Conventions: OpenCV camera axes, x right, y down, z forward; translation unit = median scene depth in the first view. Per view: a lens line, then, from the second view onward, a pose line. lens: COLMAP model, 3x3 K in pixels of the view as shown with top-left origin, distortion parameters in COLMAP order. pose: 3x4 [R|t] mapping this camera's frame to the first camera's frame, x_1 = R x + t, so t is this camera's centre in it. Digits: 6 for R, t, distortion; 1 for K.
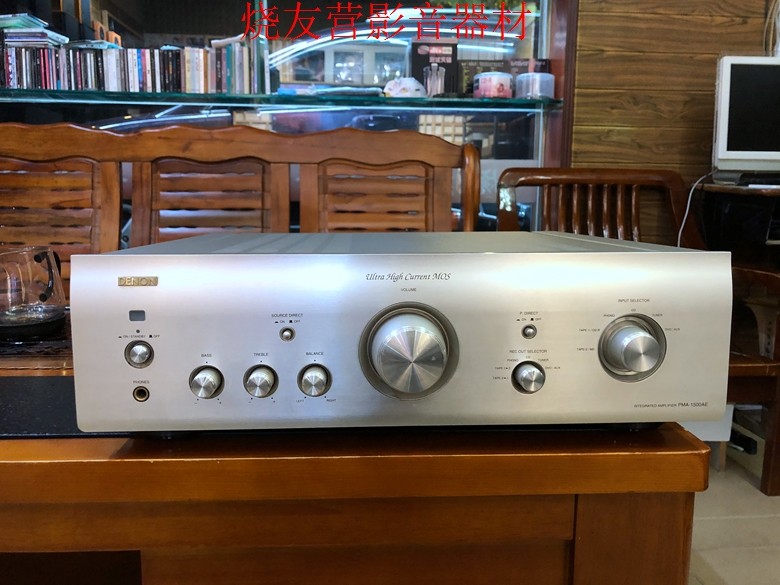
lens RADIAL K [[661.8, 0, 423.3], [0, 661.8, 272.8], [0, 0, 1]] dist [0.019042, -0.017249]
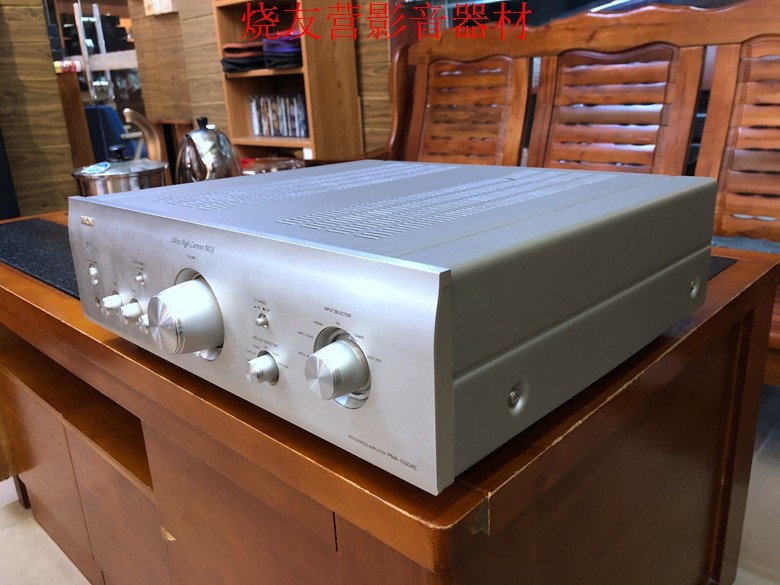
lens RADIAL K [[661.8, 0, 378.7], [0, 661.8, 291.7], [0, 0, 1]] dist [0.019042, -0.017249]
pose [[0.687817, 0.185109, -0.701885, 0.167540], [-0.040164, 0.975162, 0.217822, -0.028939], [0.724772, -0.121631, 0.678168, 0.093711]]
